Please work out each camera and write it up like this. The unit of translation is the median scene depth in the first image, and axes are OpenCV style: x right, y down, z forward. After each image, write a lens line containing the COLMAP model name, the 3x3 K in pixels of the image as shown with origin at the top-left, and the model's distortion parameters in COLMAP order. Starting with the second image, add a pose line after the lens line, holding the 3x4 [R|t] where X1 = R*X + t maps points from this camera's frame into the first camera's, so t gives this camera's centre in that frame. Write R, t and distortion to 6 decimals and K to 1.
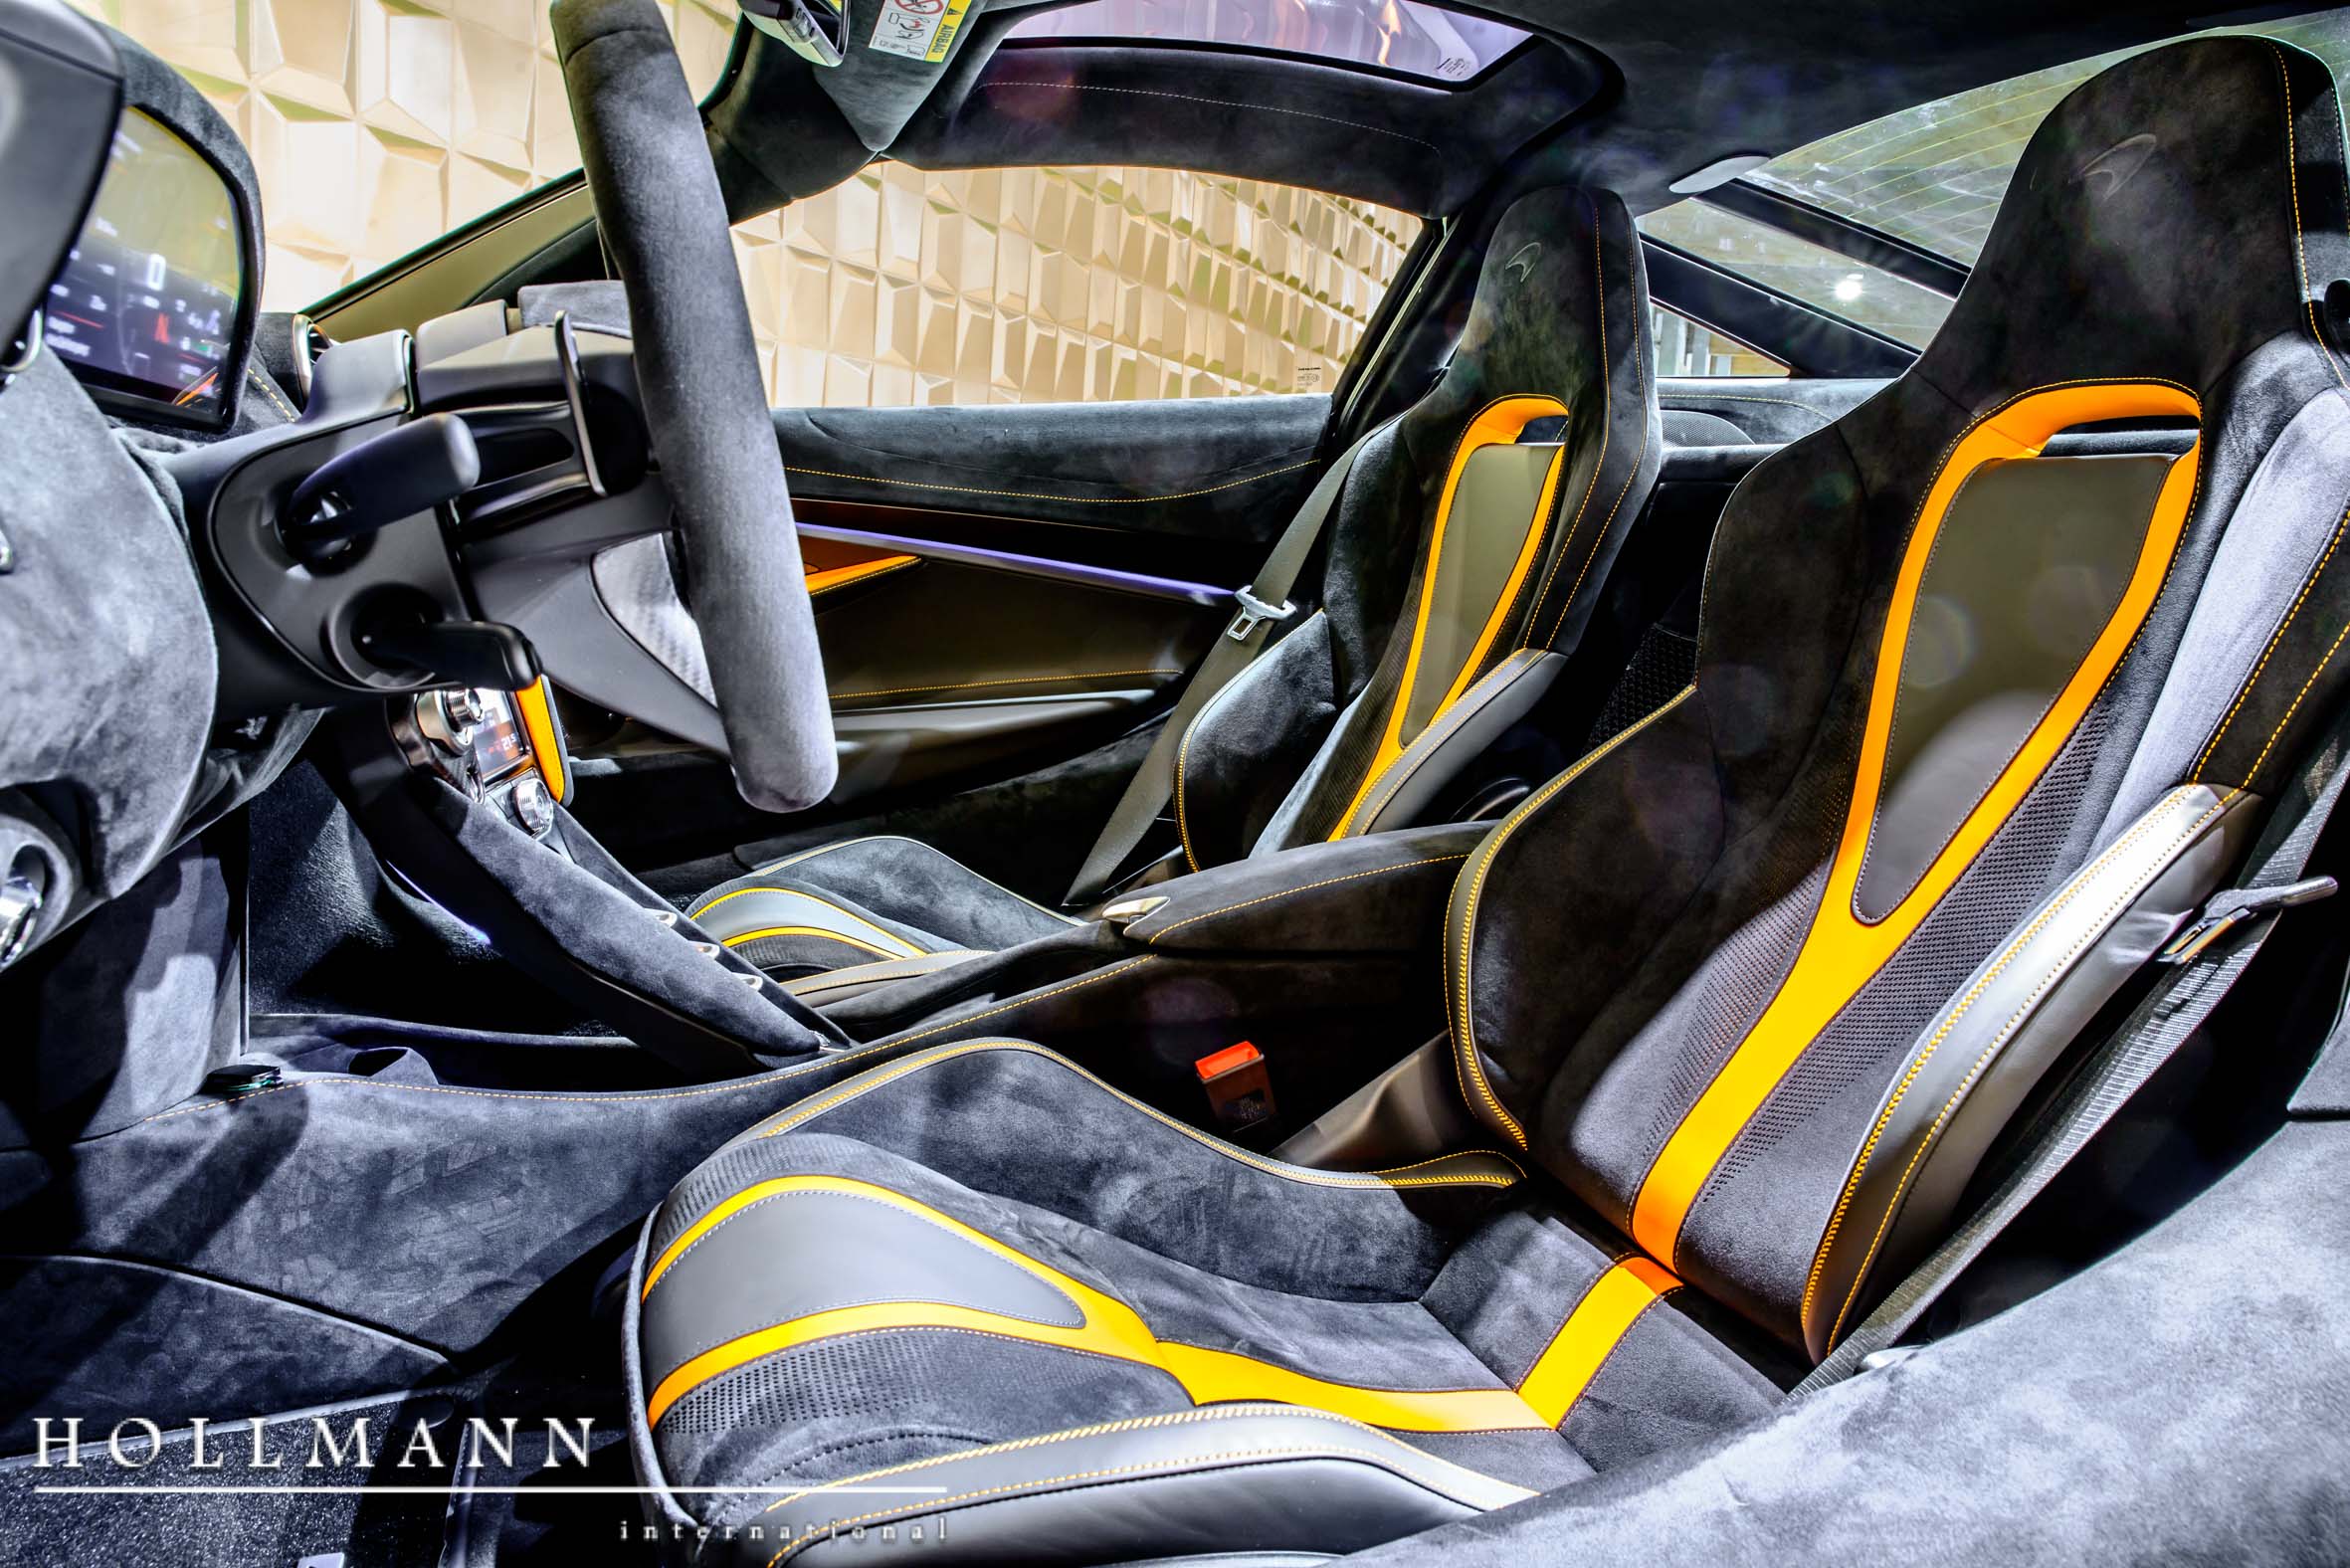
lens RADIAL K [[1599.3, 0, 1175.0], [0, 1599.3, 784.0], [0, 0, 1]] dist [-0.112182, 0.066114]
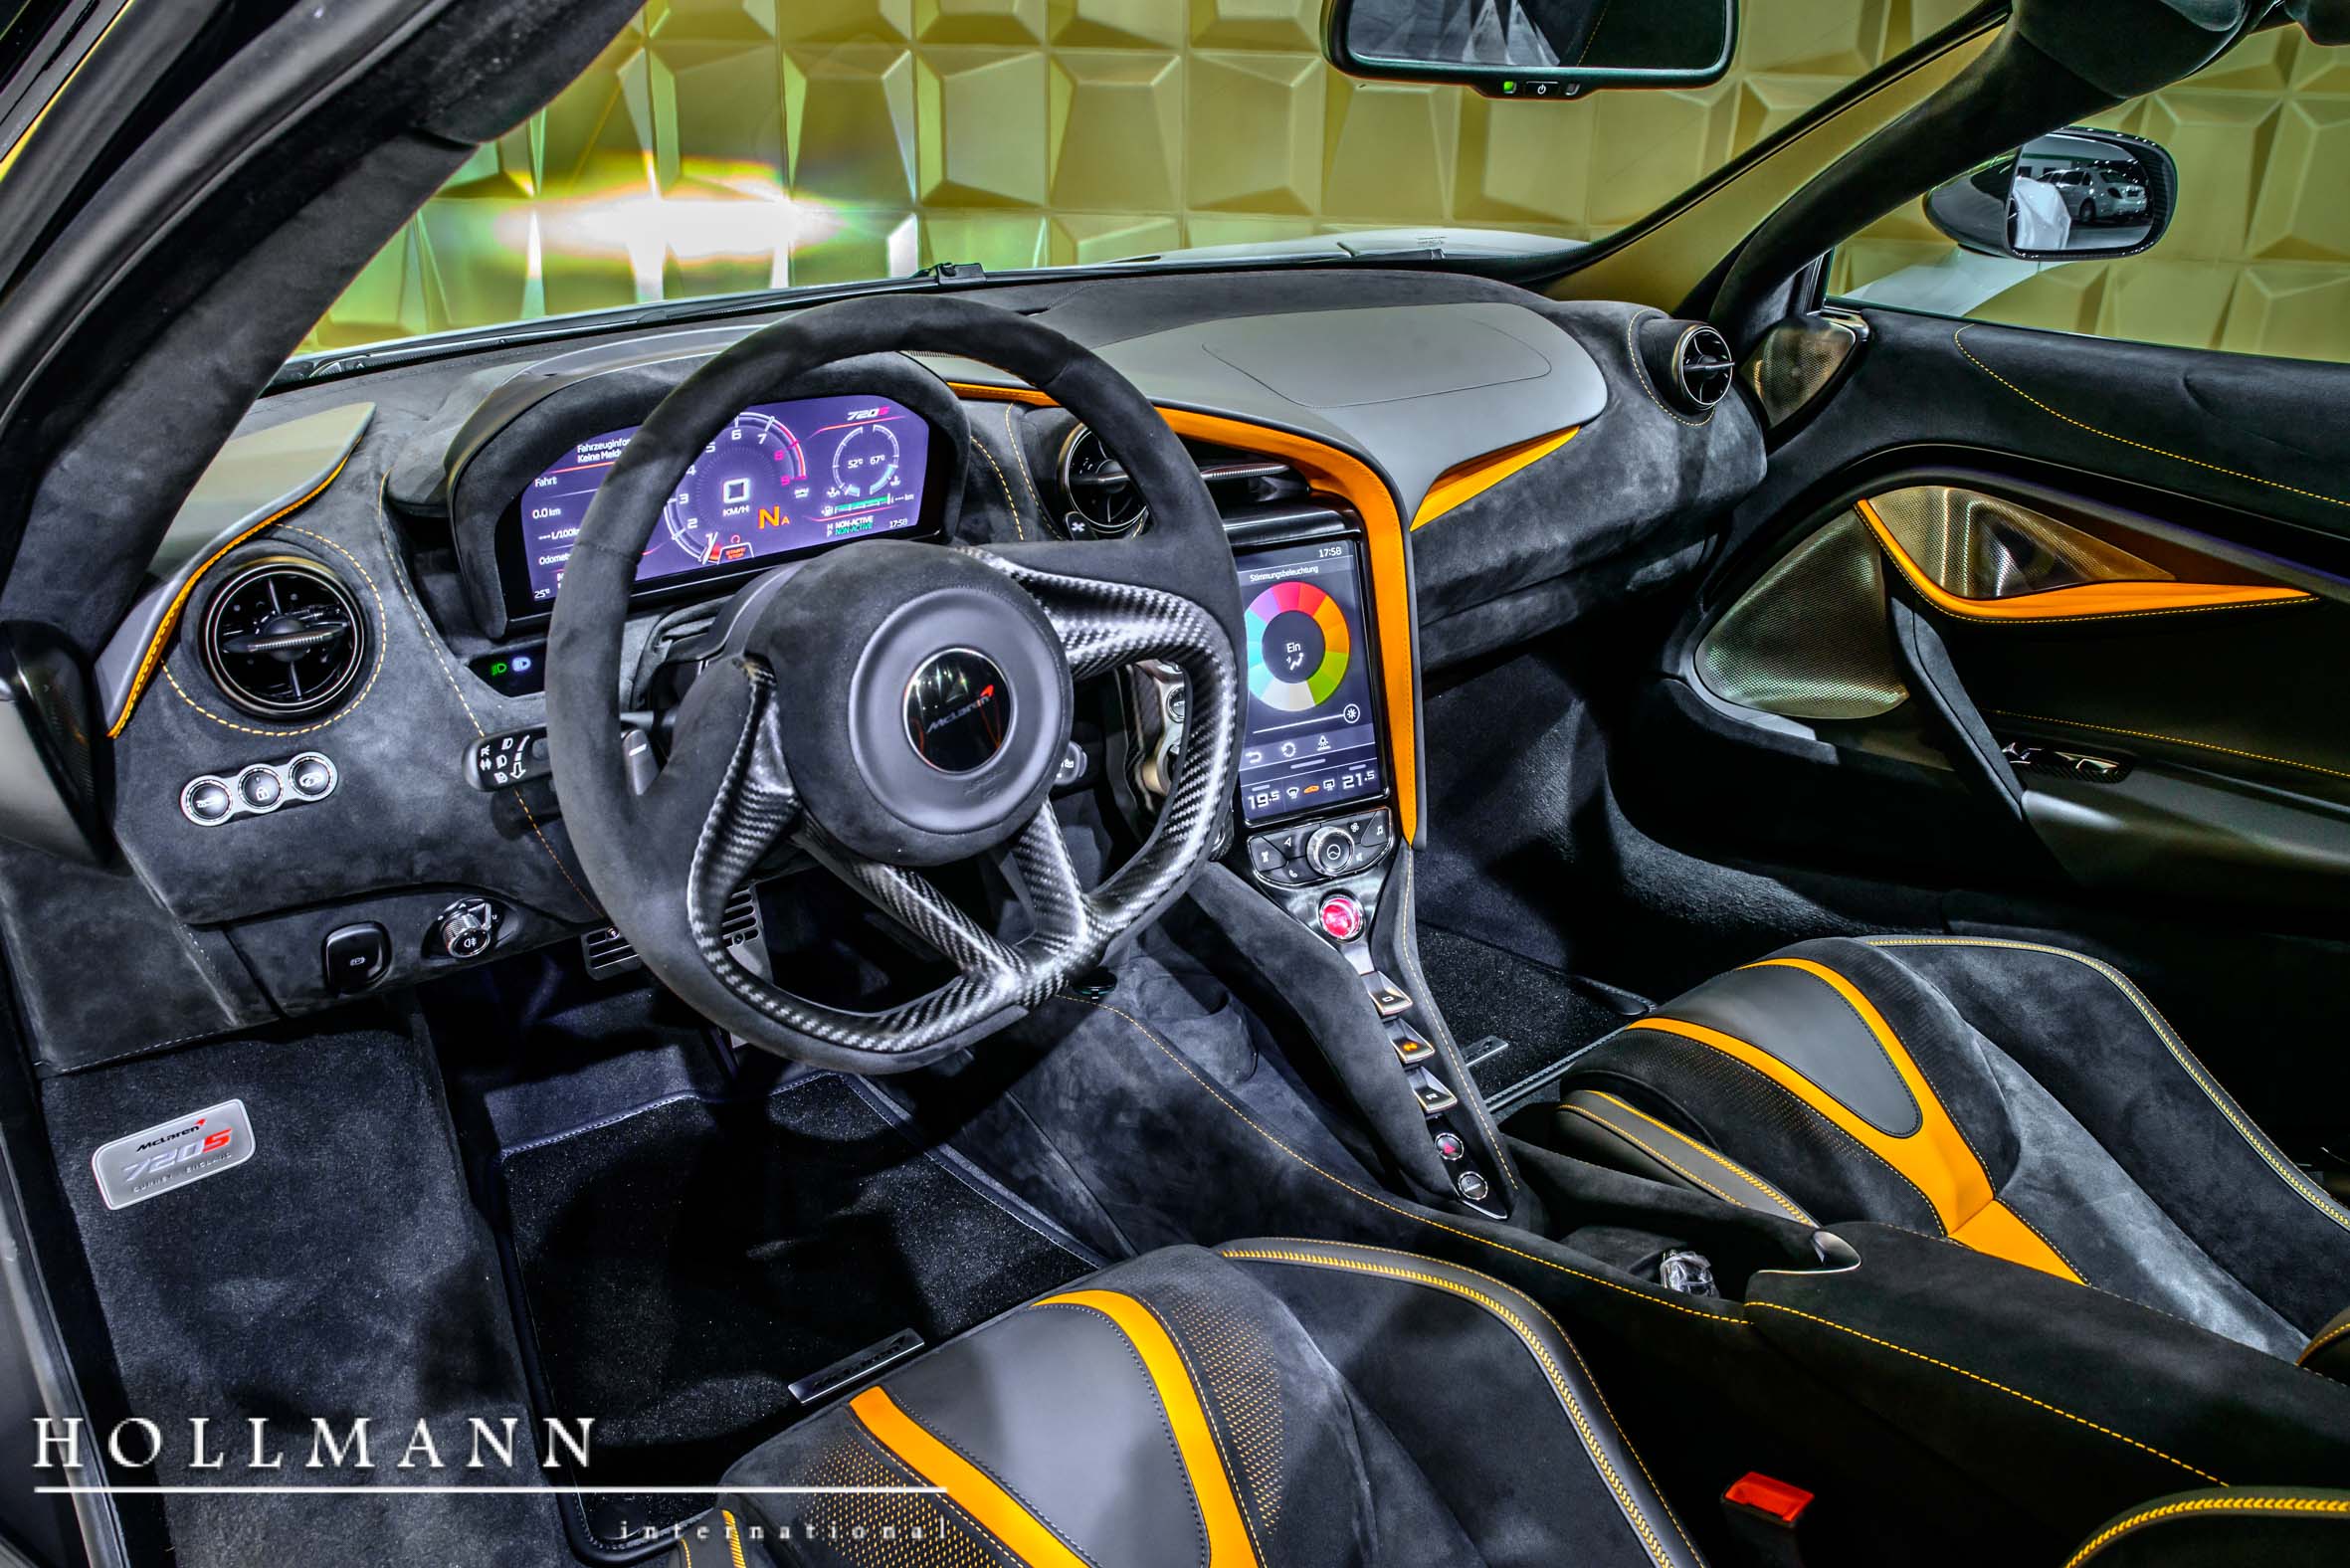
lens RADIAL K [[1758.7, 0, 1175.0], [0, 1758.7, 784.0], [0, 0, 1]] dist [-0.133828, 0.095555]
pose [[0.350212, 0.340821, -0.872464, 0.620147], [-0.143535, 0.939978, 0.309579, -0.417027], [0.925608, 0.016811, 0.378111, 0.519660]]
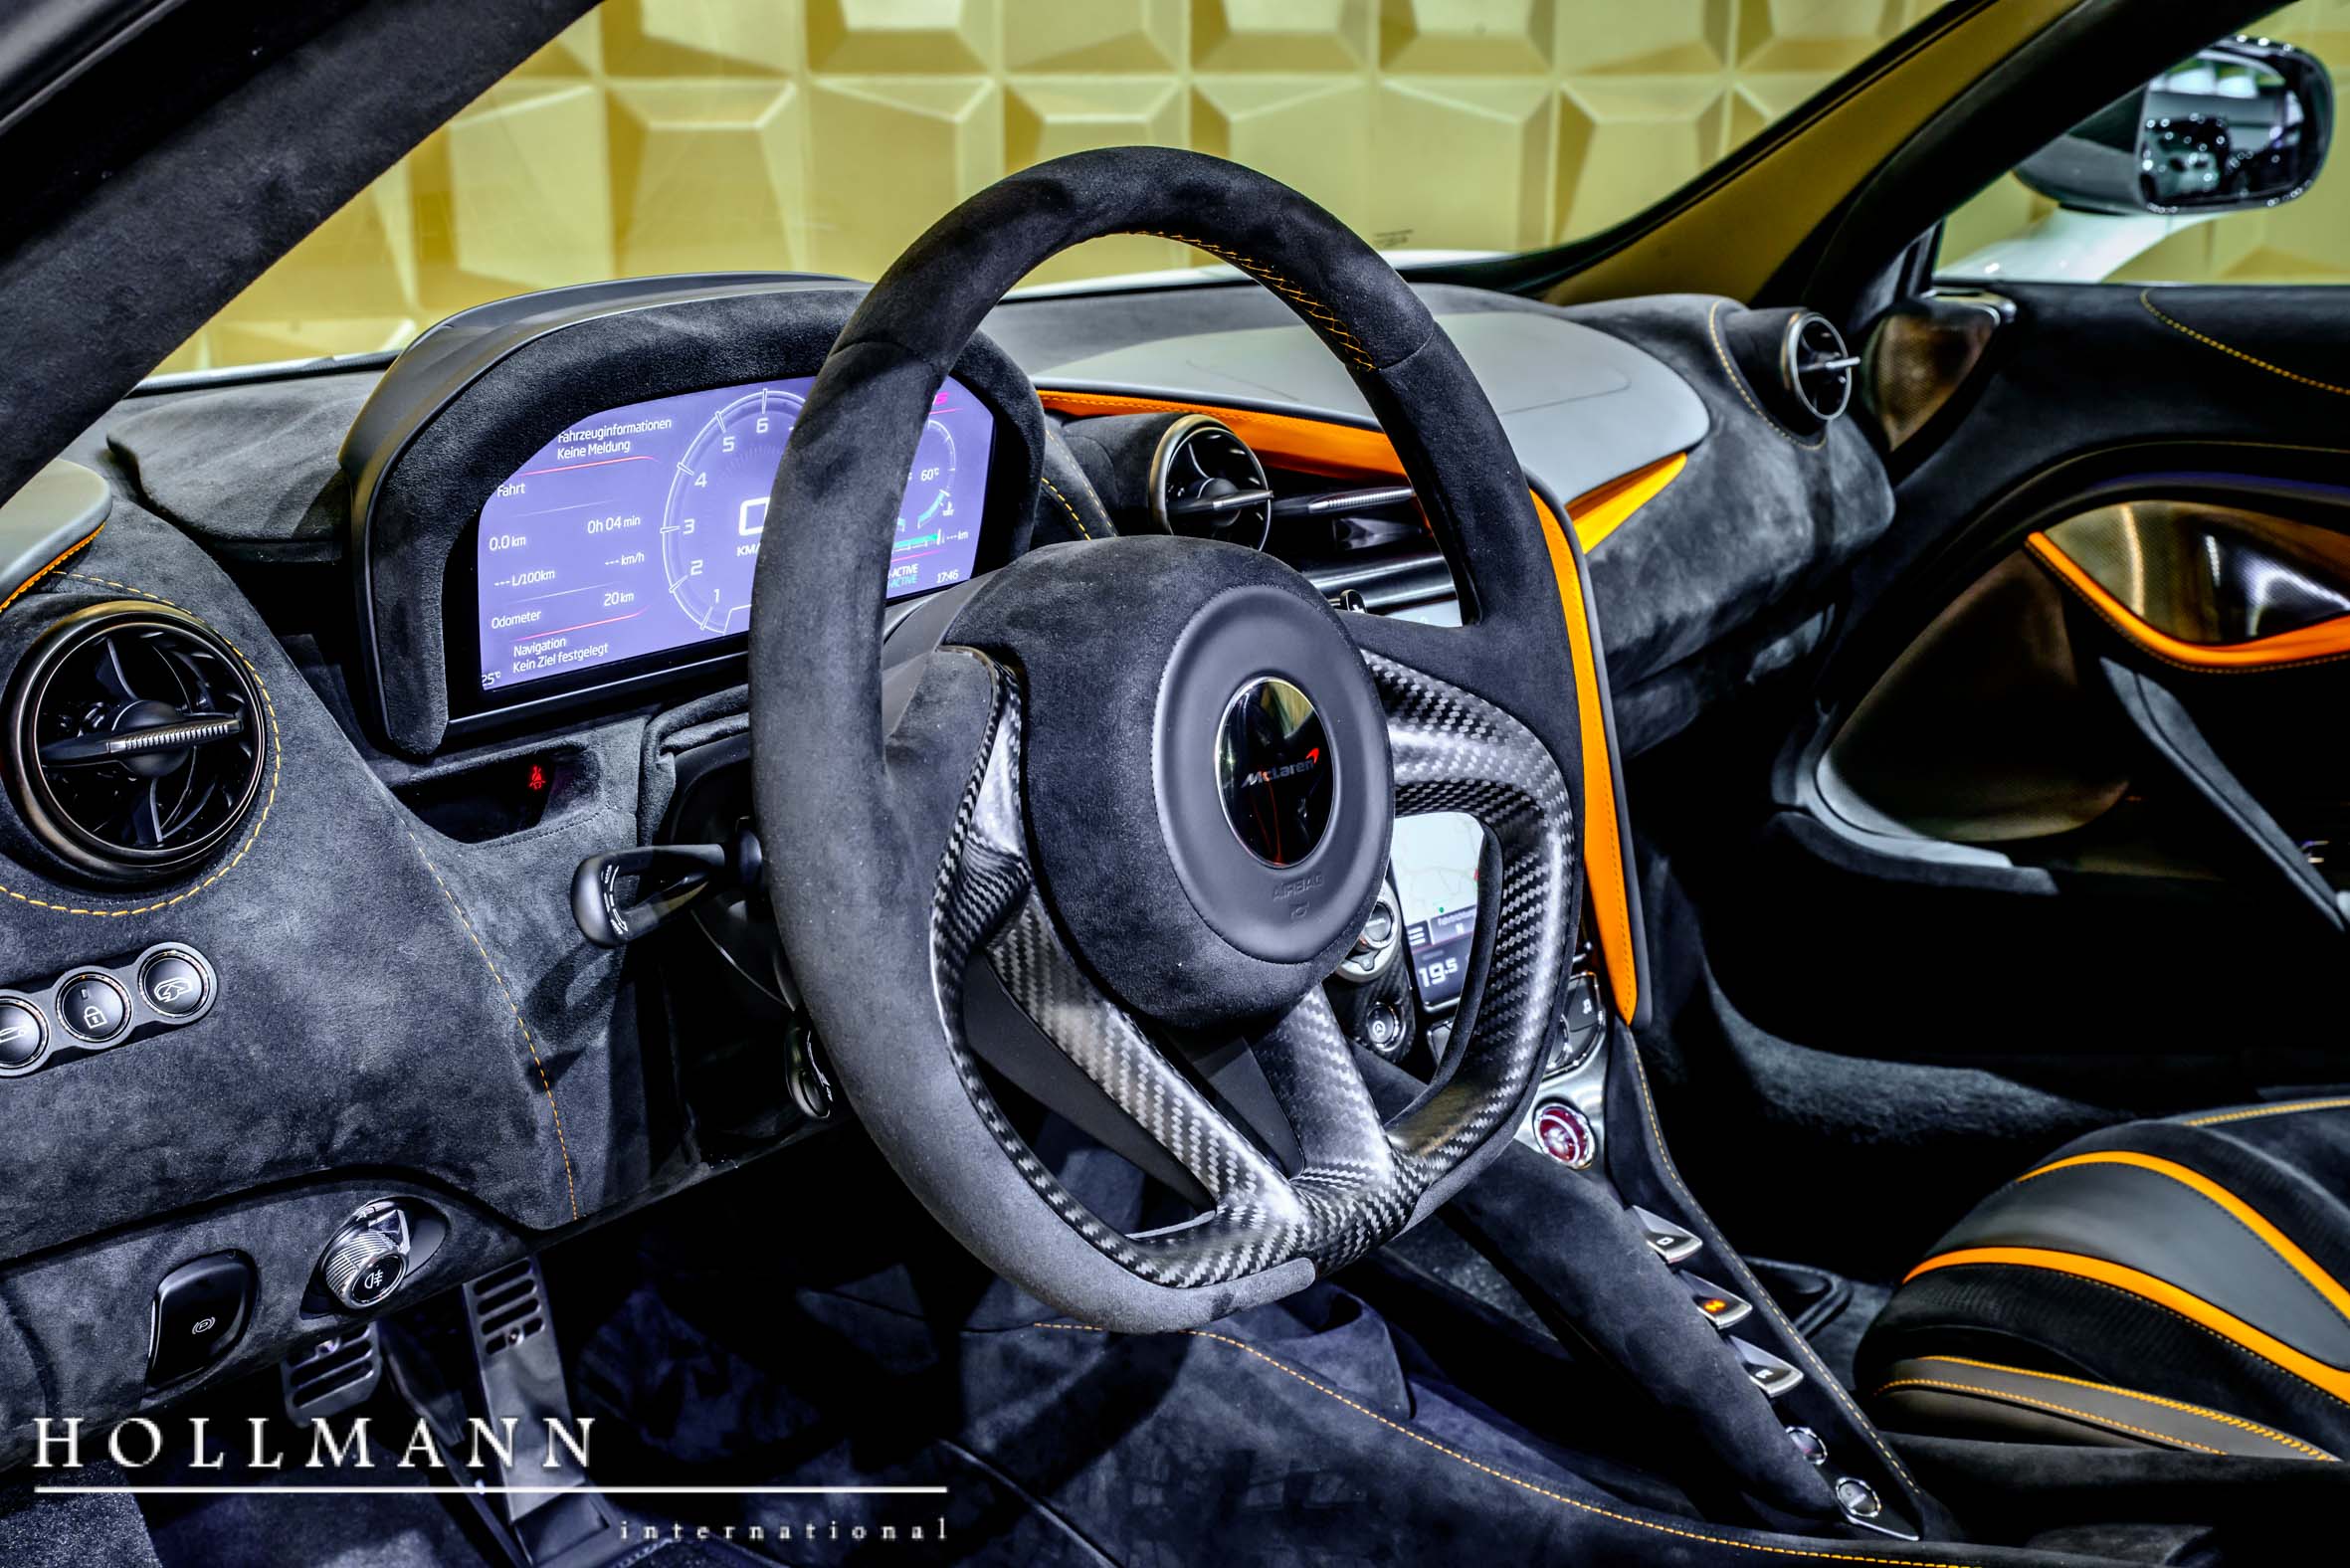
lens RADIAL K [[2494.1, 0, 1175.0], [0, 2494.1, 784.0], [0, 0, 1]] dist [-0.010760, 0.040055]
pose [[0.553926, 0.162881, -0.816478, 0.448728], [-0.091928, 0.986646, 0.134461, -0.264053], [0.827475, 0.000575, 0.561502, 0.261729]]
